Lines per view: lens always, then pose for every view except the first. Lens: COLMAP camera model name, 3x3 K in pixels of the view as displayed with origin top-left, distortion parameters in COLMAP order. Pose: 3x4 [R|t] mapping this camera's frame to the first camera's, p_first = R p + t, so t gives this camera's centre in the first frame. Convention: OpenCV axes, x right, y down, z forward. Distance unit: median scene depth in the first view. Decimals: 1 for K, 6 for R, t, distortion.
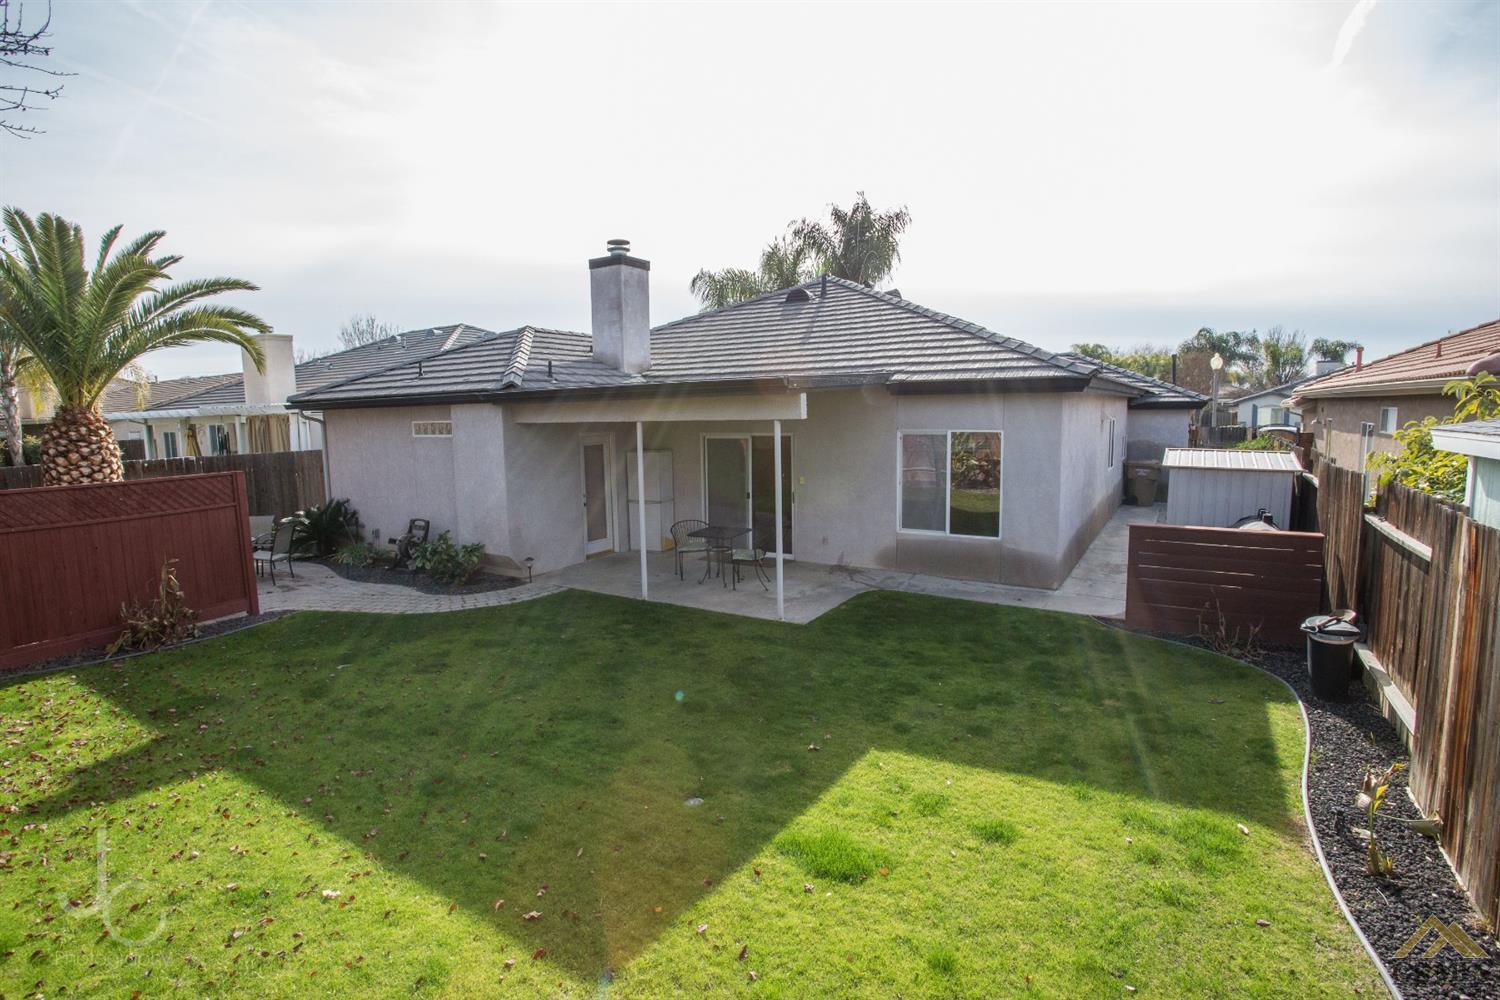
lens RADIAL K [[722.1, 0, 748.9], [0, 722.1, 493.4], [0, 0, 1]] dist [-0.068177, 0.024349]
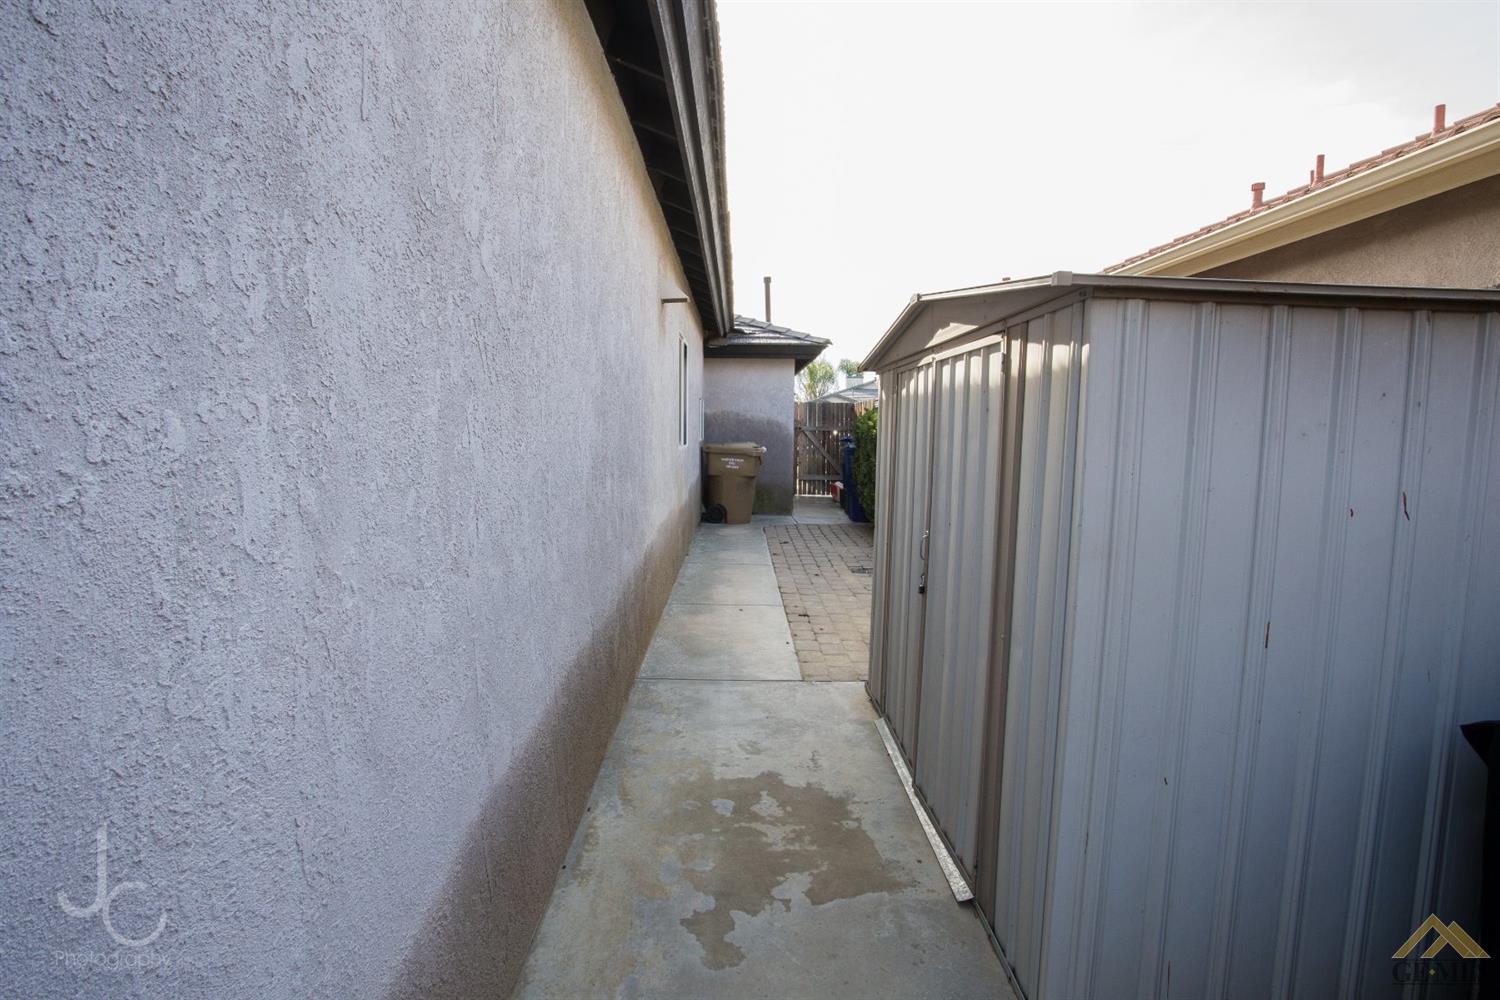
lens RADIAL K [[722.1, 0, 748.9], [0, 722.1, 493.4], [0, 0, 1]] dist [-0.068177, 0.024349]
pose [[0.840446, -0.037110, 0.540623, 0.252607], [0.045719, 0.998951, -0.002502, -0.003852], [-0.539963, 0.026819, 0.841262, 0.505910]]
